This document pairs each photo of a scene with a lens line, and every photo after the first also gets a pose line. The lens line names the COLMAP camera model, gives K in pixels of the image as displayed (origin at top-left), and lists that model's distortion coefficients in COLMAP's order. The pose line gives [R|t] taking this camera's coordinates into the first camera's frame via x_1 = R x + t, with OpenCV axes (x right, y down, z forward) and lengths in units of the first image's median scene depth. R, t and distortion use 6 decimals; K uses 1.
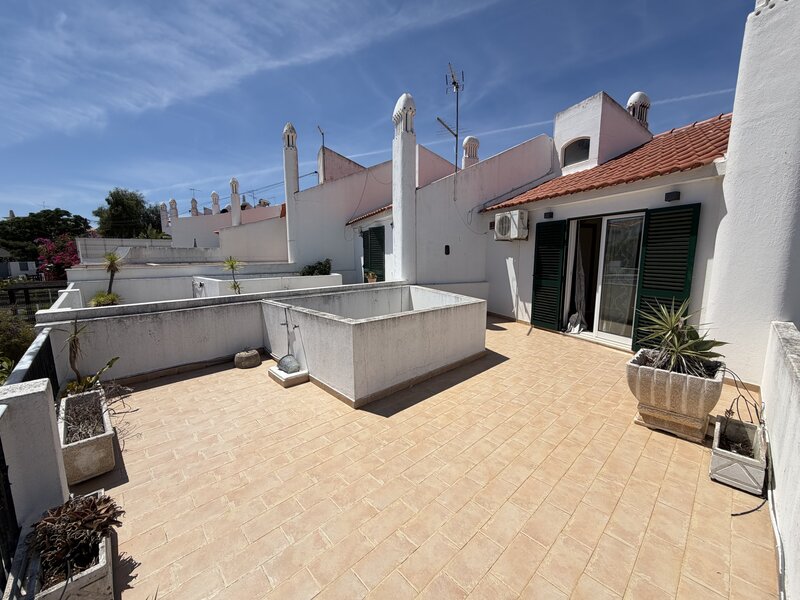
lens RADIAL K [[319.2, 0, 389.1], [0, 319.2, 297.4], [0, 0, 1]] dist [0.000778, 0.000632]
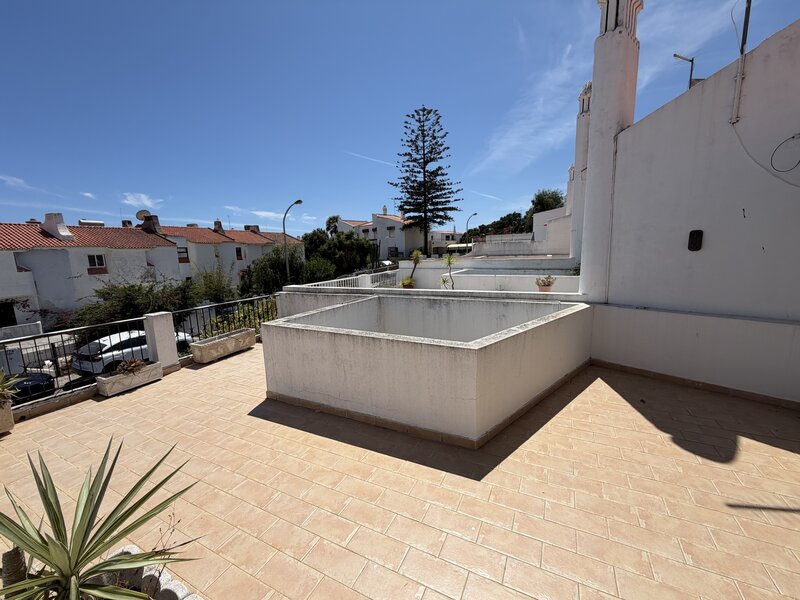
lens RADIAL K [[319.2, 0, 401.3], [0, 319.2, 301.6], [0, 0, 1]] dist [0.000778, 0.000632]
pose [[0.358680, 0.144114, -0.922269, 0.702601], [-0.100117, 0.988251, 0.115488, -0.109241], [0.928076, 0.050912, 0.368894, 0.672475]]
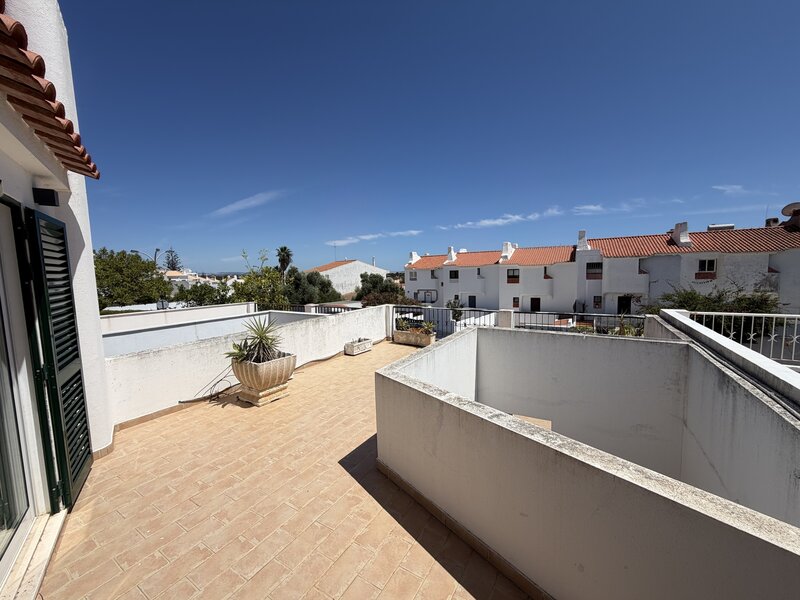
lens RADIAL K [[319.2, 0, 393.1], [0, 319.2, 294.5], [0, 0, 1]] dist [0.000778, 0.000632]
pose [[-0.960690, 0.050120, -0.273062, 0.407982], [-0.007158, 0.978770, 0.204835, -0.227775], [0.277531, 0.198738, -0.939936, 1.457464]]
